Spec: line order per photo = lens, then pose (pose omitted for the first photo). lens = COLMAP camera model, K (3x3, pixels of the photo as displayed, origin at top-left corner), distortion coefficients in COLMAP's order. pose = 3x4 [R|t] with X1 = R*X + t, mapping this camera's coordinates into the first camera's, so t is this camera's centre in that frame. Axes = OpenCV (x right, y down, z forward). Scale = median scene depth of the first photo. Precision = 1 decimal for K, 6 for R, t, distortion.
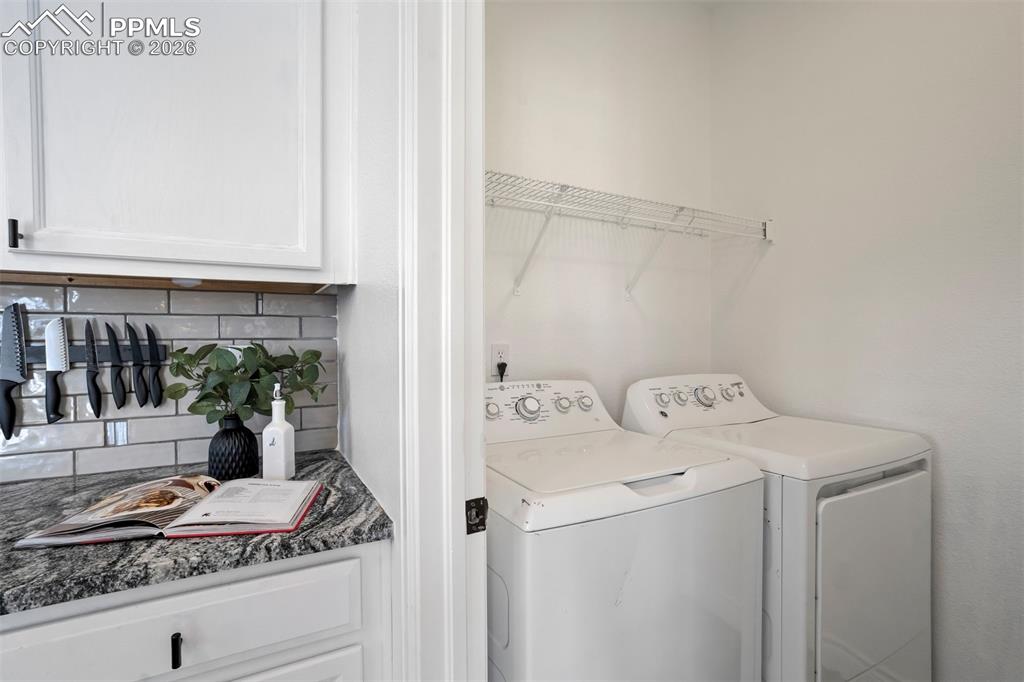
lens RADIAL K [[478.0, 0, 511.9], [0, 478.0, 346.8], [0, 0, 1]] dist [-0.045106, 0.022666]
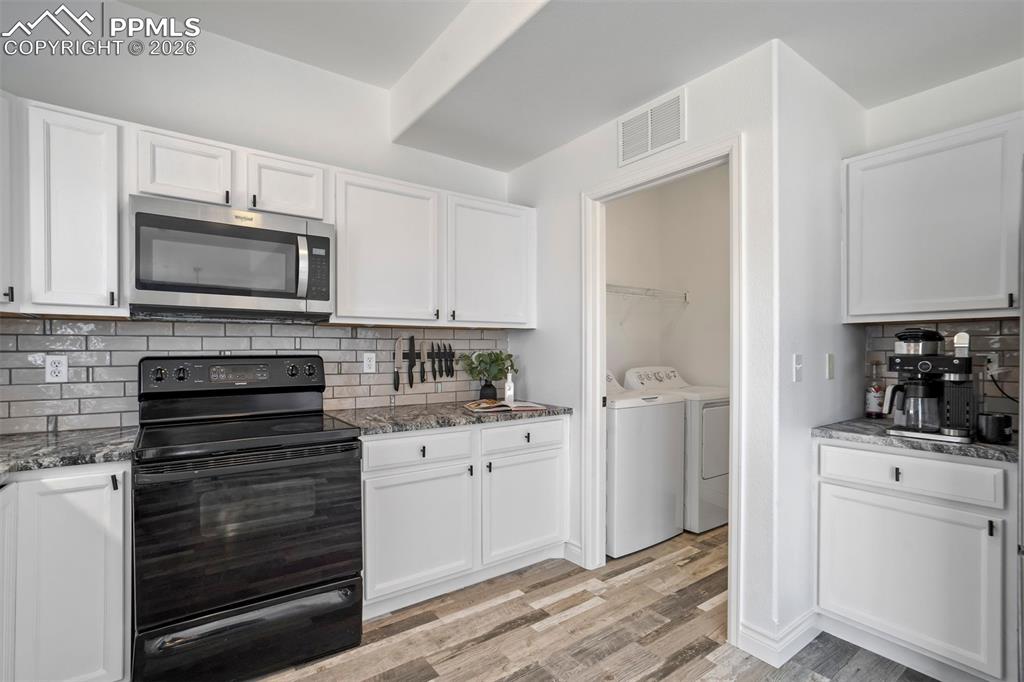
lens RADIAL K [[480.5, 0, 510.5], [0, 480.5, 355.7], [0, 0, 1]] dist [-0.030049, 0.000100]
pose [[0.991158, 0.001186, 0.132679, -0.809419], [-0.001187, 0.999999, -0.000073, 0.016161], [-0.132679, -0.000085, 0.991159, -1.569106]]
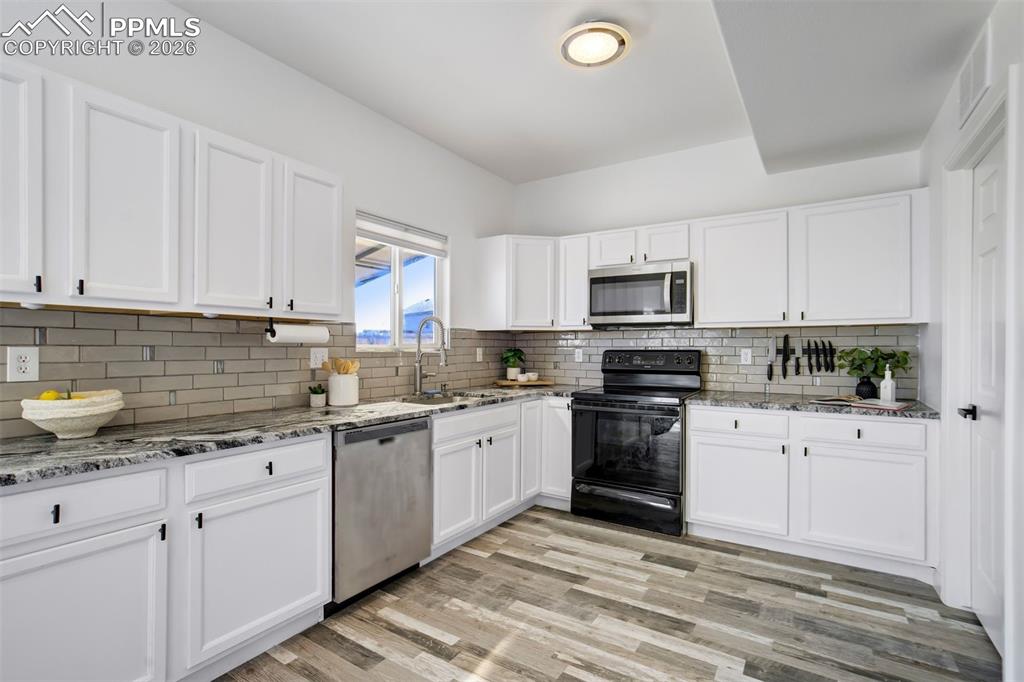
lens RADIAL K [[478.0, 0, 511.9], [0, 478.0, 346.8], [0, 0, 1]] dist [-0.045106, 0.022666]
pose [[0.470425, 0.001745, -0.882438, 0.713782], [-0.012471, 0.999911, -0.004671, 0.022175], [0.882352, 0.013203, 0.470406, -1.815607]]
